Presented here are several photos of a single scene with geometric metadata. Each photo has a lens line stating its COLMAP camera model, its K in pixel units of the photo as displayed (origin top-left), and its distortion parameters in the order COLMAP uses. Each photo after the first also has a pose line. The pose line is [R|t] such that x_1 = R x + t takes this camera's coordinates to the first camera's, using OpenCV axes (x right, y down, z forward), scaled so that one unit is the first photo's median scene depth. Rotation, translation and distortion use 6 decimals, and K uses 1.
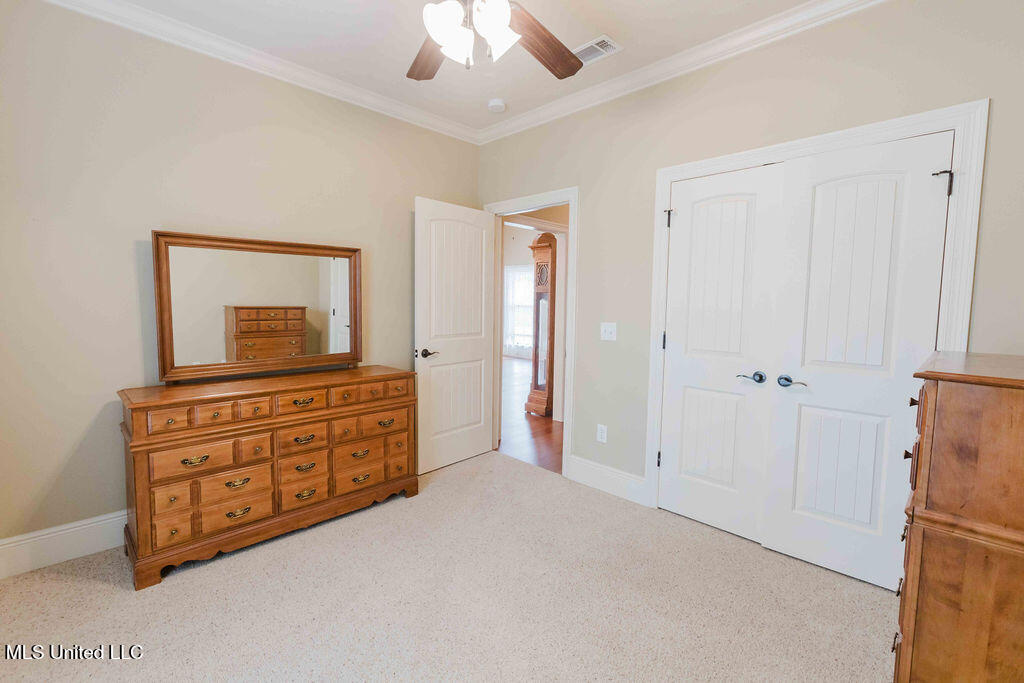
lens RADIAL K [[449.9, 0, 506.9], [0, 449.9, 335.3], [0, 0, 1]] dist [-0.016845, 0.009817]
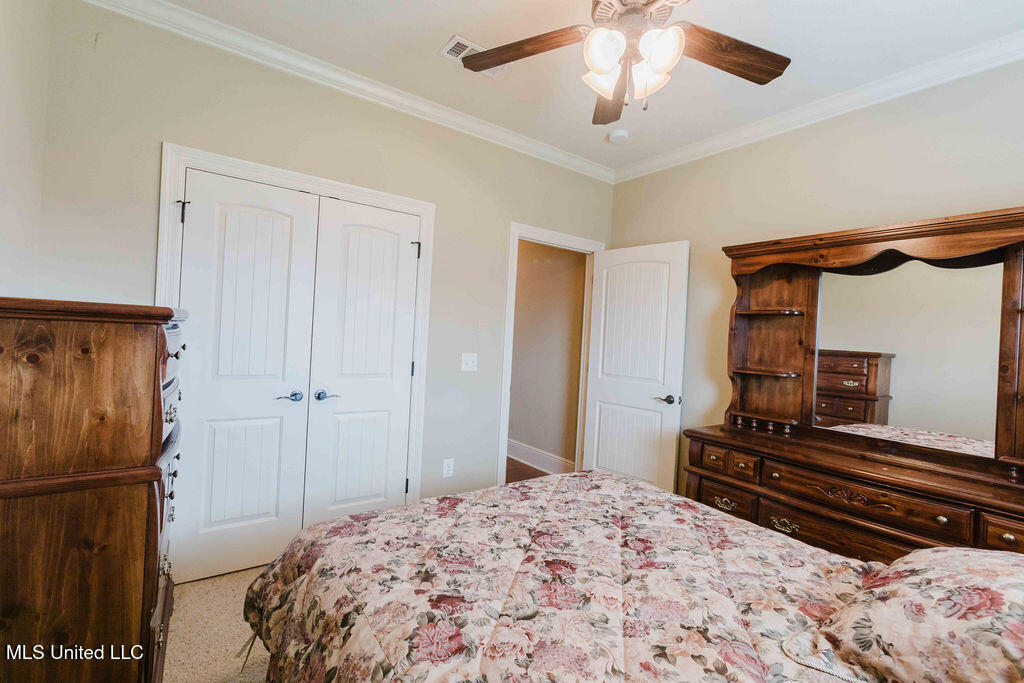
lens RADIAL K [[449.9, 0, 506.9], [0, 449.9, 335.3], [0, 0, 1]] dist [-0.016845, 0.009817]
pose [[0.164139, -0.006171, 0.986418, -0.469401], [0.029364, 0.999568, 0.001367, -0.042095], [-0.986000, 0.028741, 0.164249, 0.461257]]
